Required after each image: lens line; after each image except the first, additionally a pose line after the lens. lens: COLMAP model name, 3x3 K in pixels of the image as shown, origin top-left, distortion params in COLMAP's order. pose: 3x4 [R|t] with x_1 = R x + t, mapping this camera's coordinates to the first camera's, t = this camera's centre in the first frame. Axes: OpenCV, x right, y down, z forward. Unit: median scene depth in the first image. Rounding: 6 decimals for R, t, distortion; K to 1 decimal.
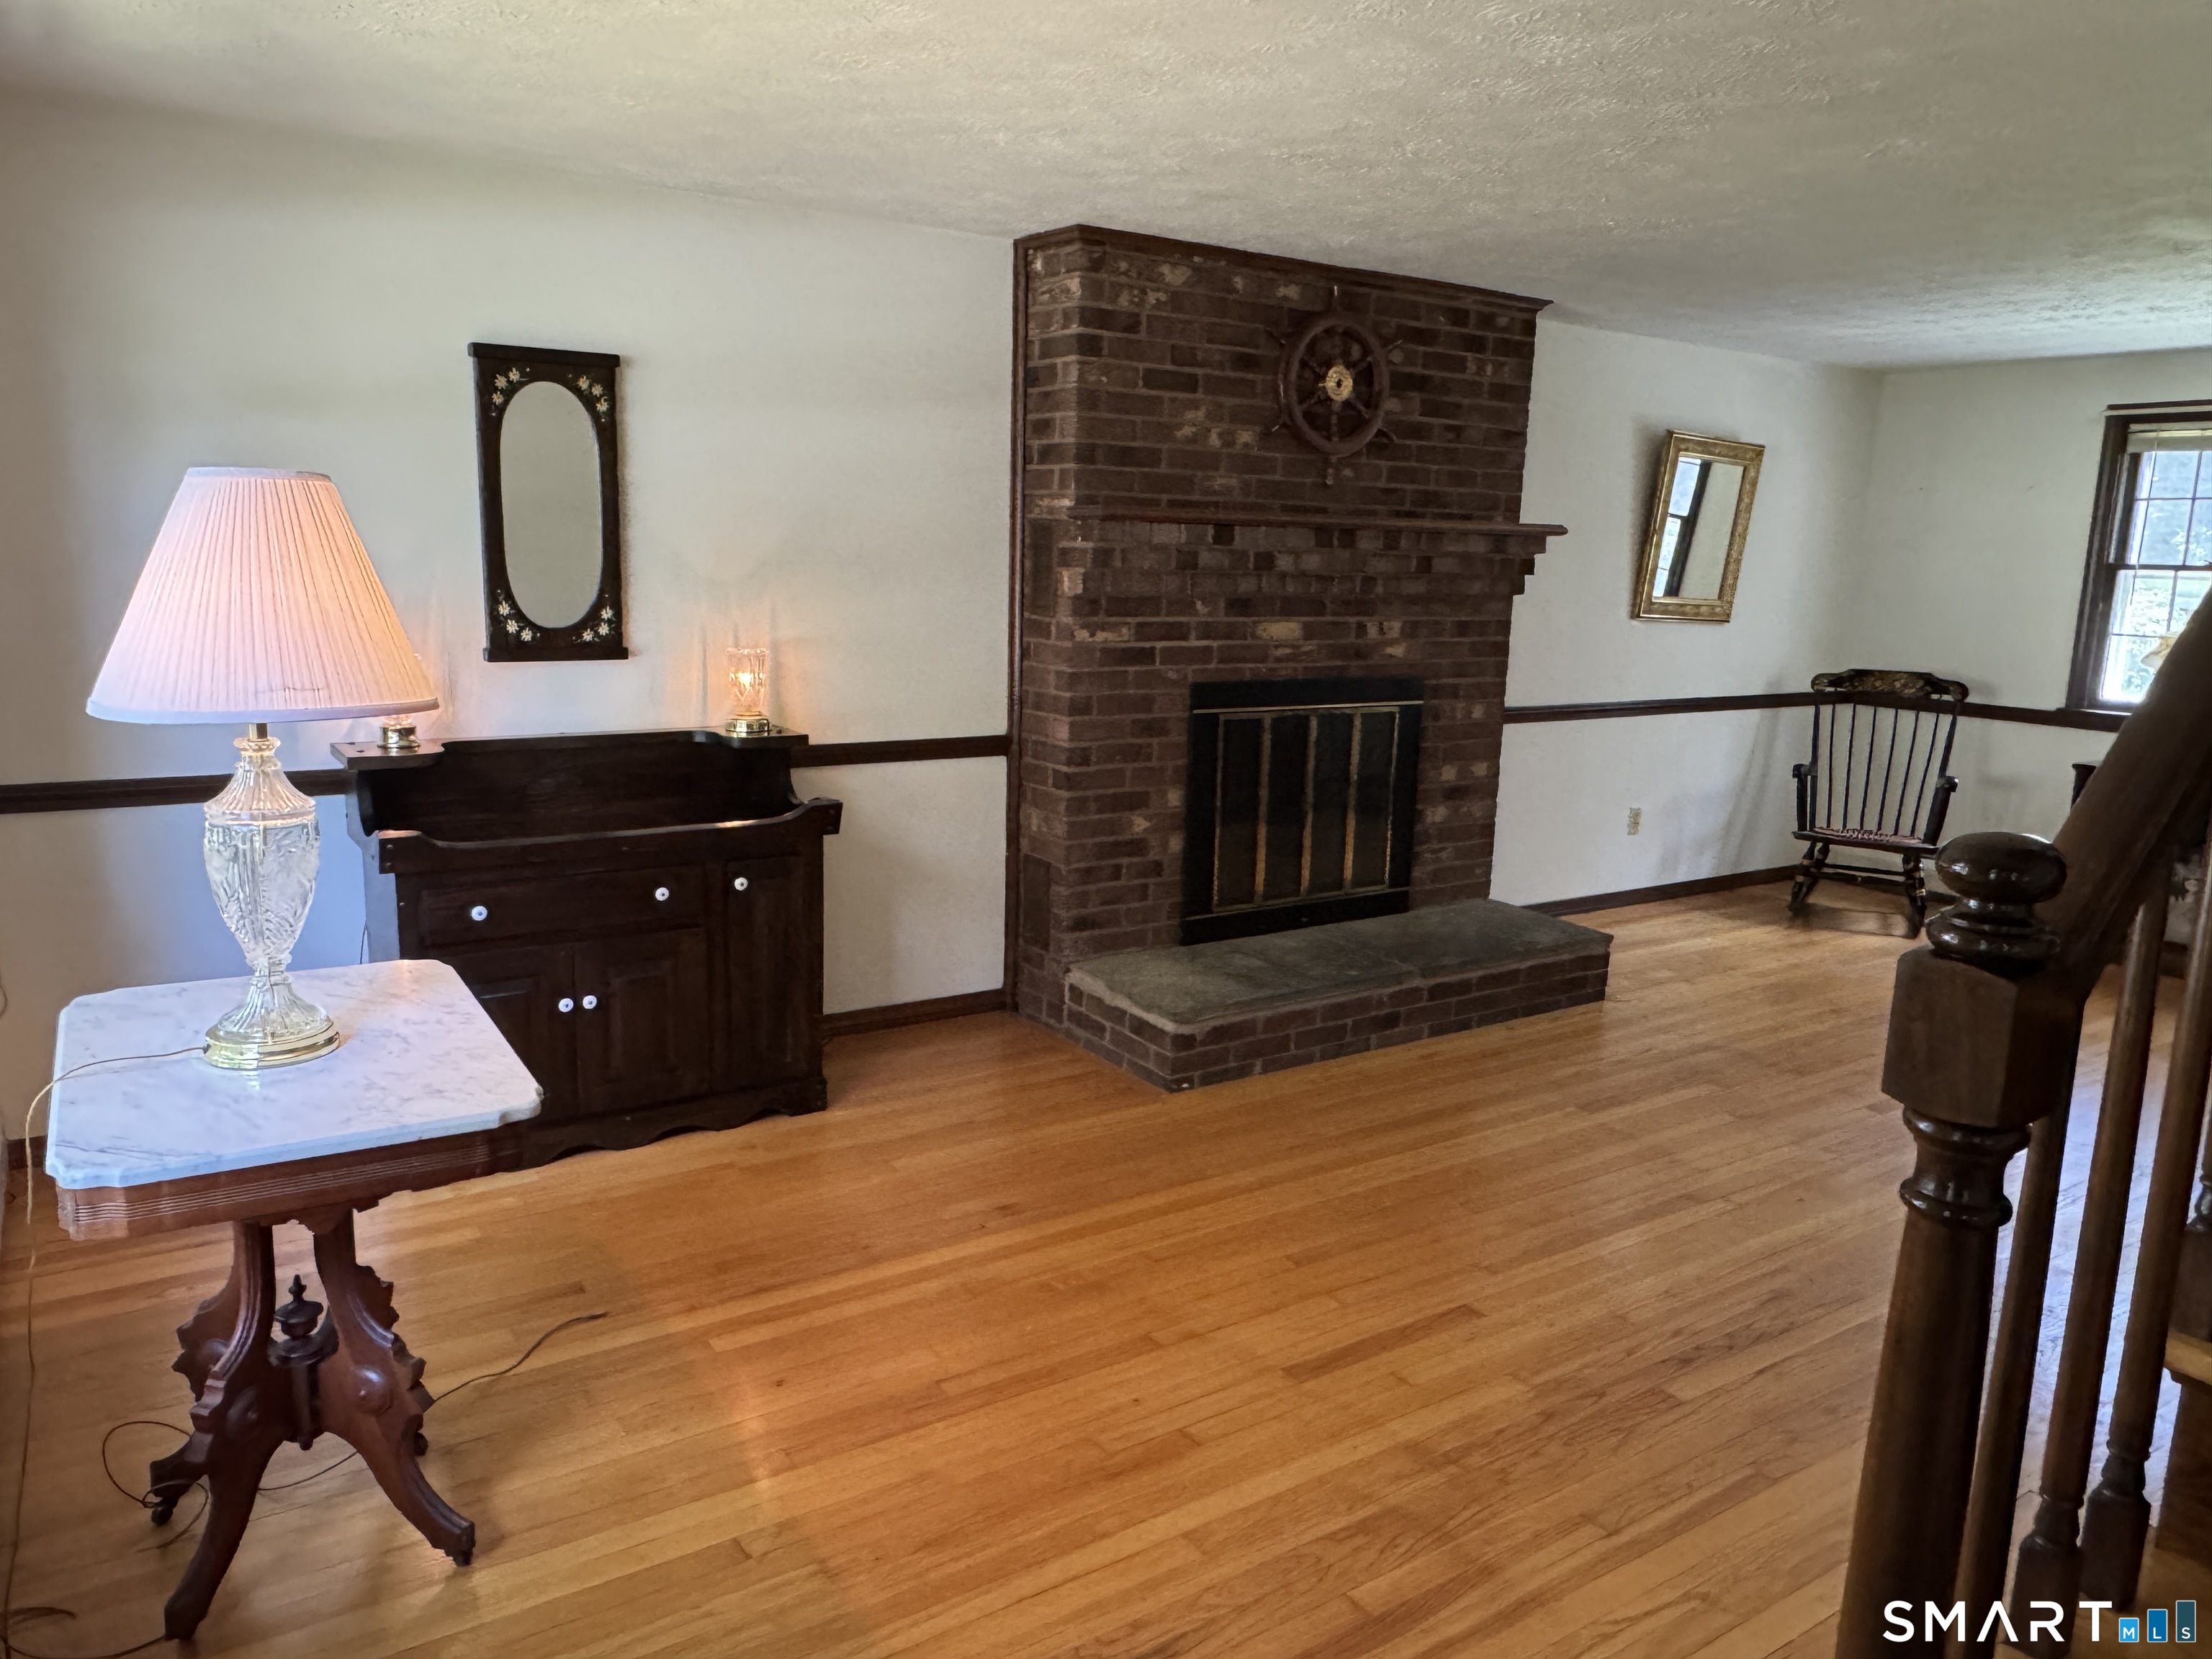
lens RADIAL K [[1532.3, 0, 1106.0], [0, 1532.3, 829.5], [0, 0, 1]] dist [0.001568, -0.000343]
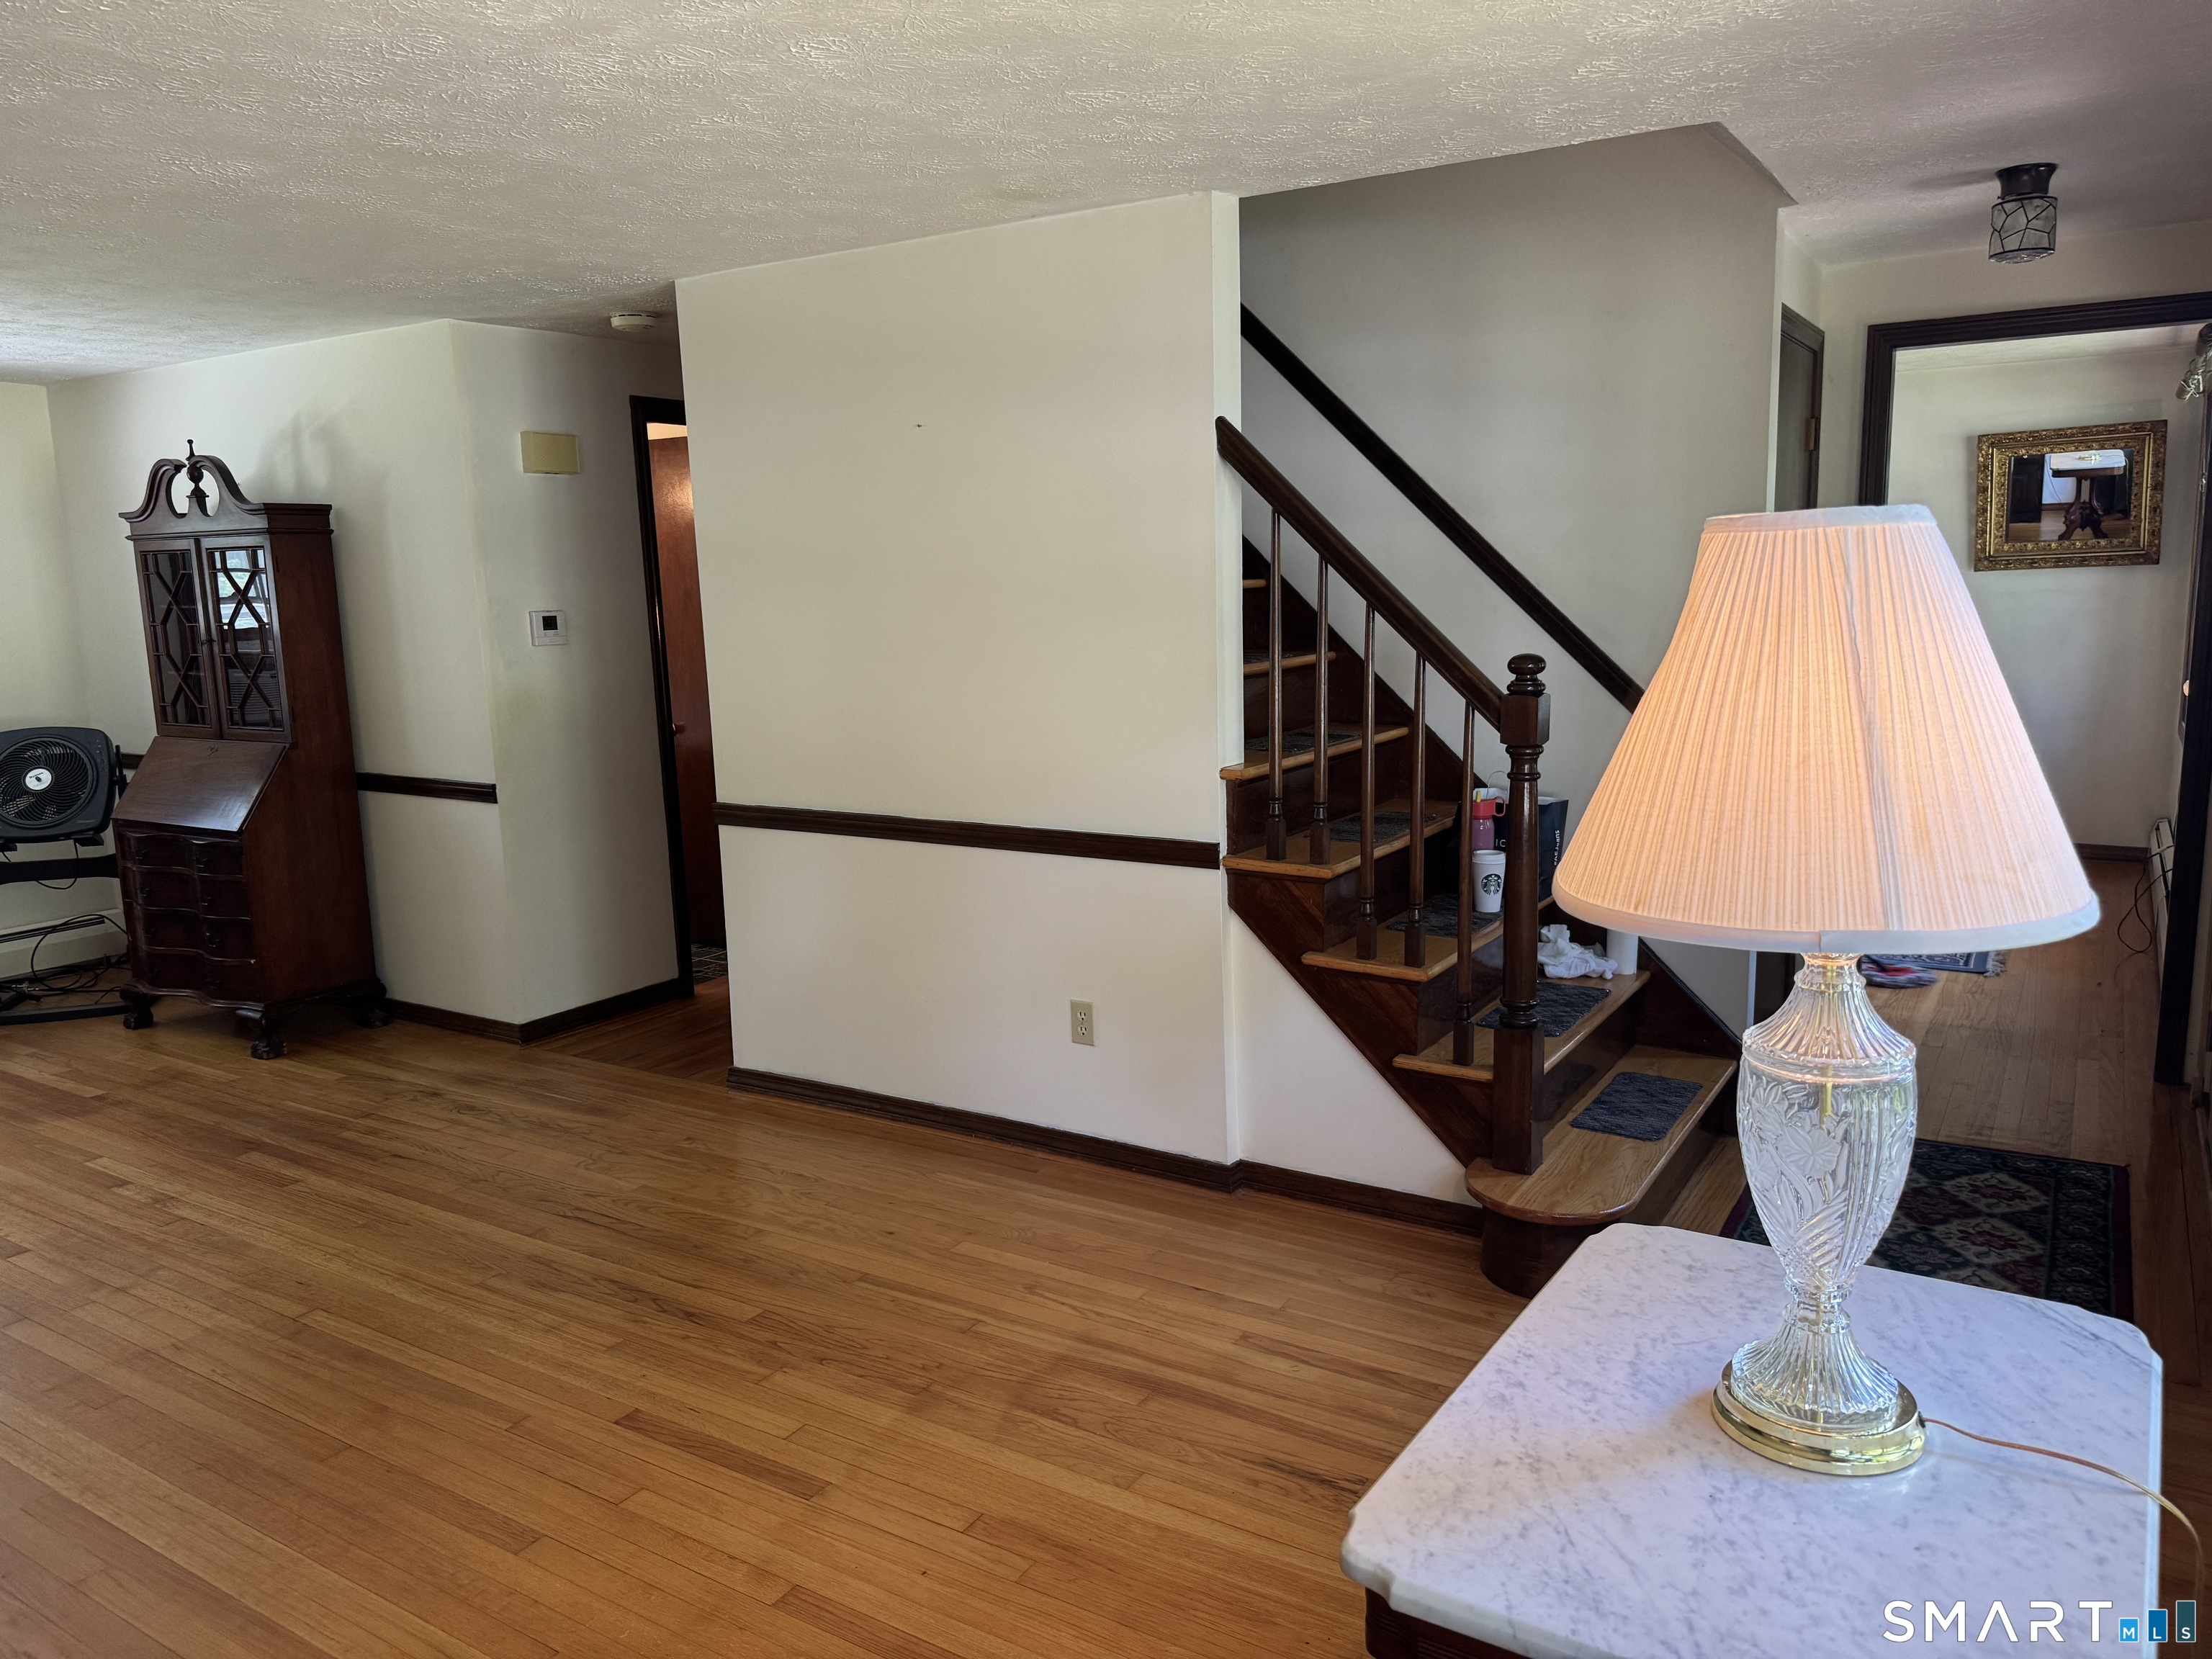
lens RADIAL K [[1571.4, 0, 1106.0], [0, 1571.4, 829.5], [0, 0, 1]] dist [0.031363, -0.053494]
pose [[-0.404219, -0.170148, 0.898697, -0.435786], [0.185180, 0.946974, 0.262579, -0.140039], [-0.895721, 0.272561, -0.351277, 0.639301]]
